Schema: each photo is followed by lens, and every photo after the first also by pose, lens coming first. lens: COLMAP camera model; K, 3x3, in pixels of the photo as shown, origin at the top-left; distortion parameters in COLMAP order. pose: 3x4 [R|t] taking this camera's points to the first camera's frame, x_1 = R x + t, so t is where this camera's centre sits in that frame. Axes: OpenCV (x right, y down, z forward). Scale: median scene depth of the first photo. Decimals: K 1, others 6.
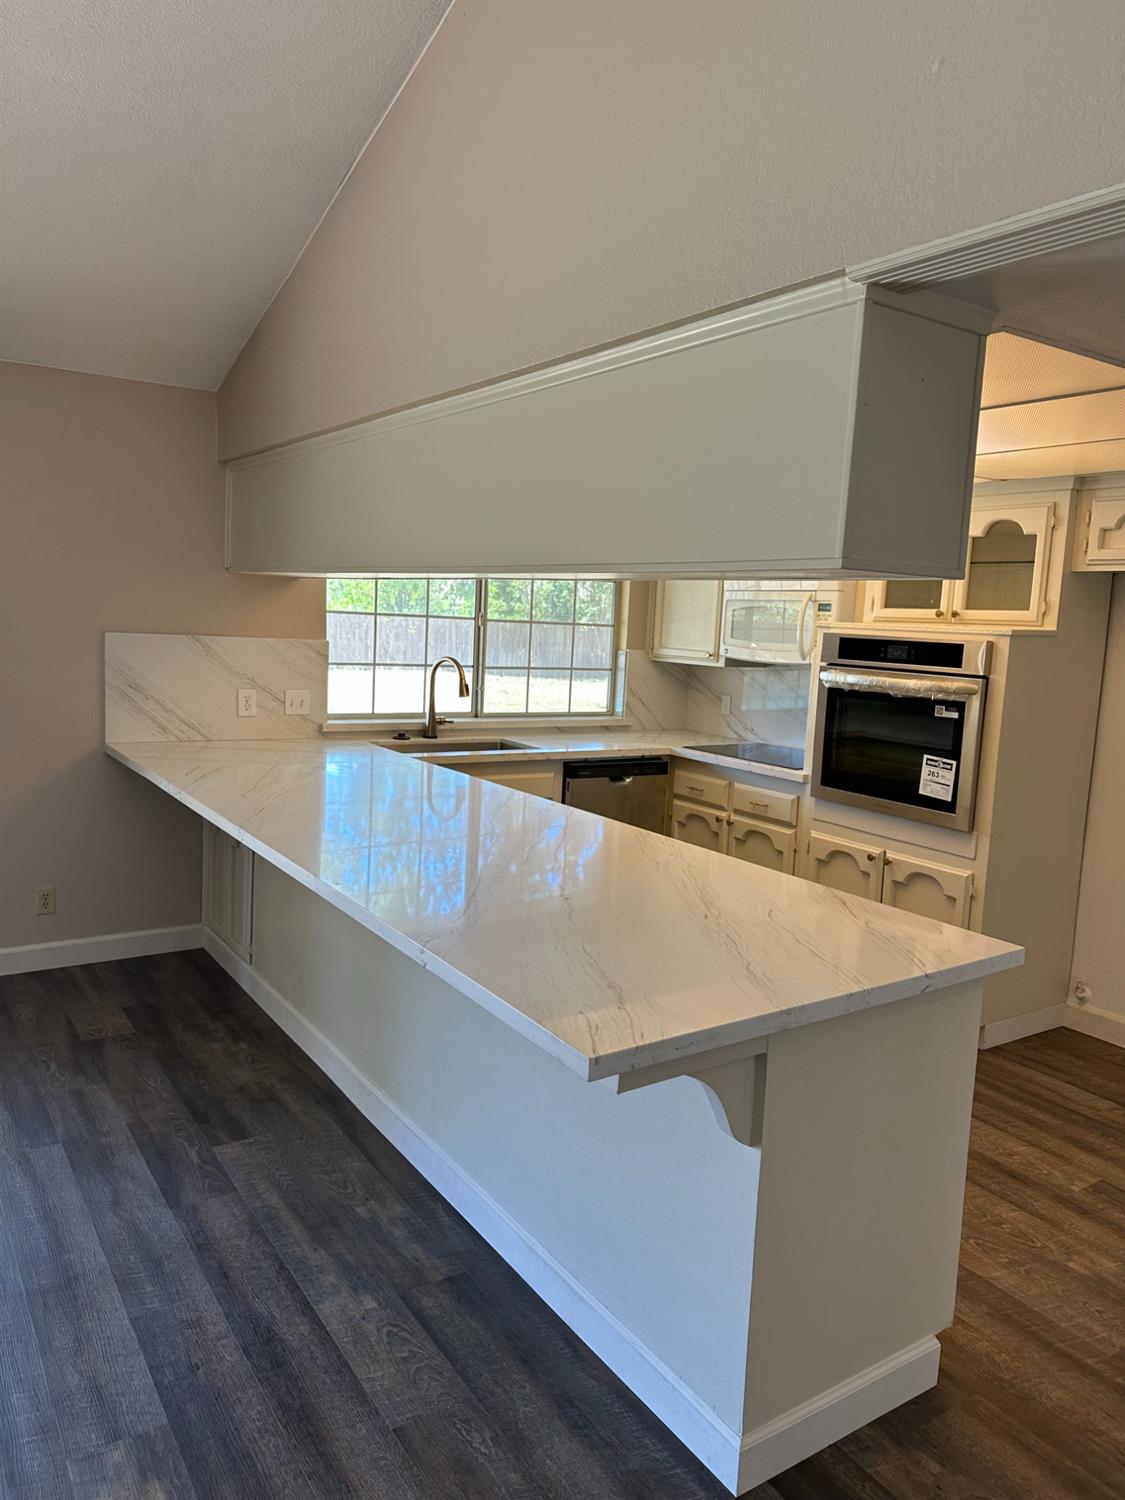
lens RADIAL K [[1059.8, 0, 562.5], [0, 1059.8, 750.0], [0, 0, 1]] dist [0.004043, 0.000286]
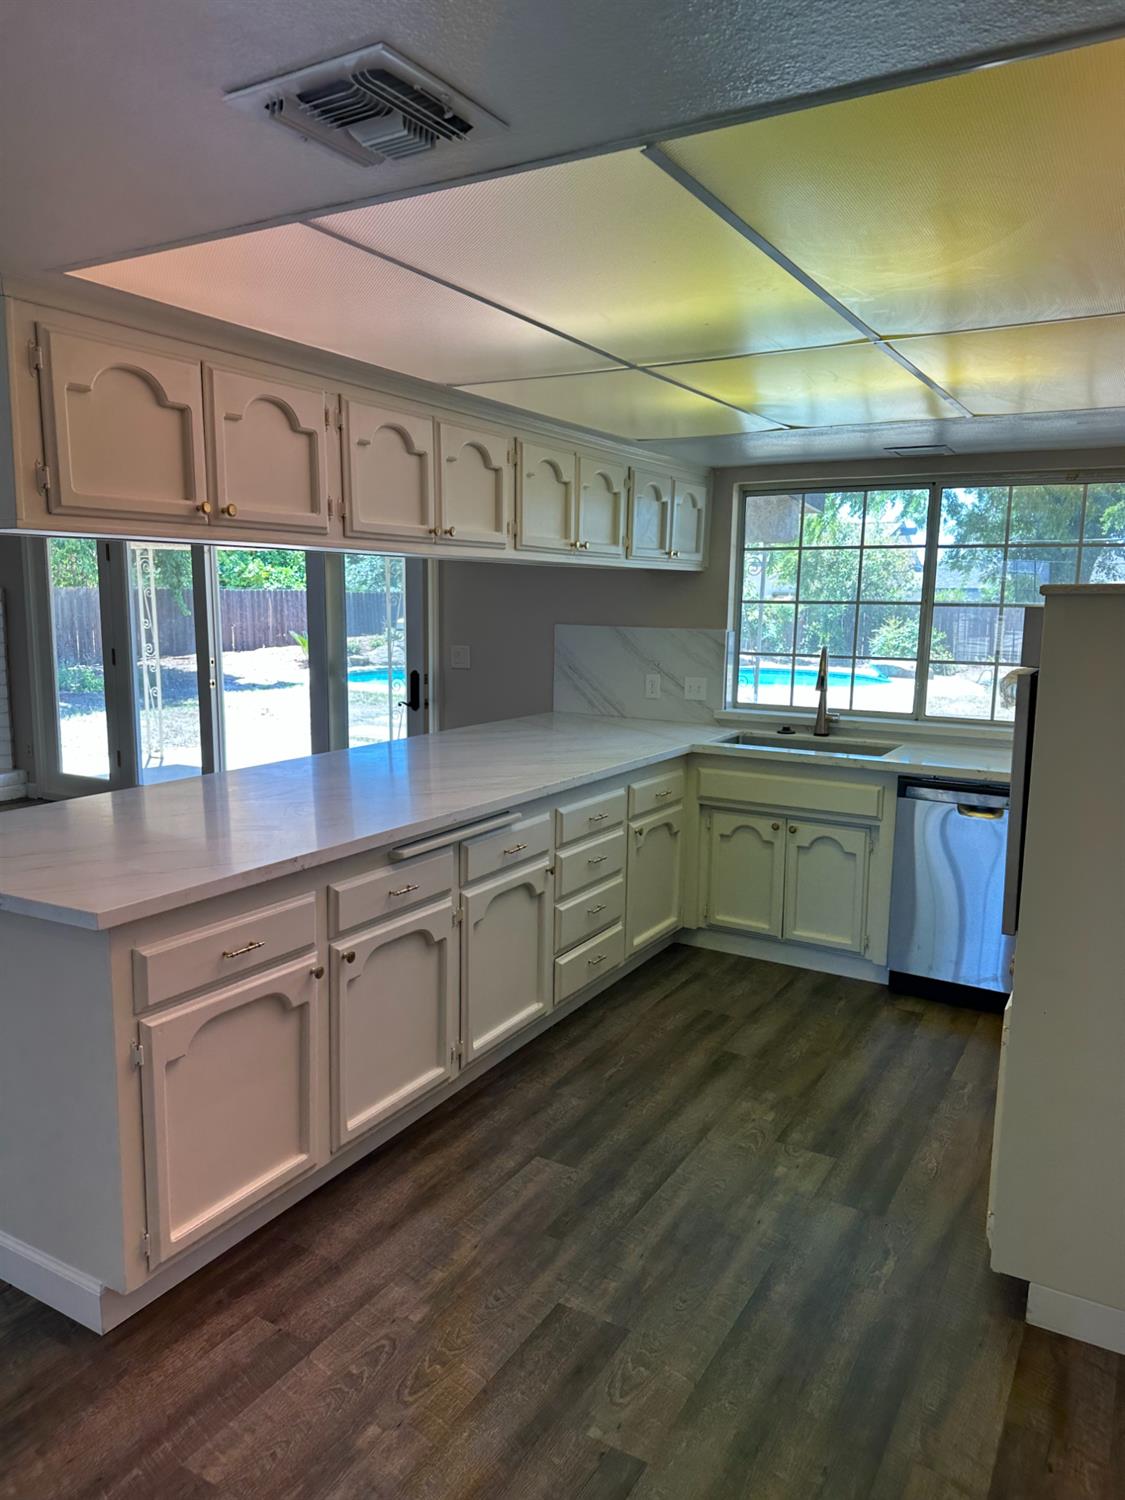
lens RADIAL K [[1059.8, 0, 562.5], [0, 1059.8, 750.0], [0, 0, 1]] dist [0.004043, 0.000286]
pose [[0.443734, 0.092633, -0.891358, 0.668769], [-0.100579, 0.993507, 0.053179, -0.028337], [0.890497, 0.066054, 0.450169, 0.428442]]
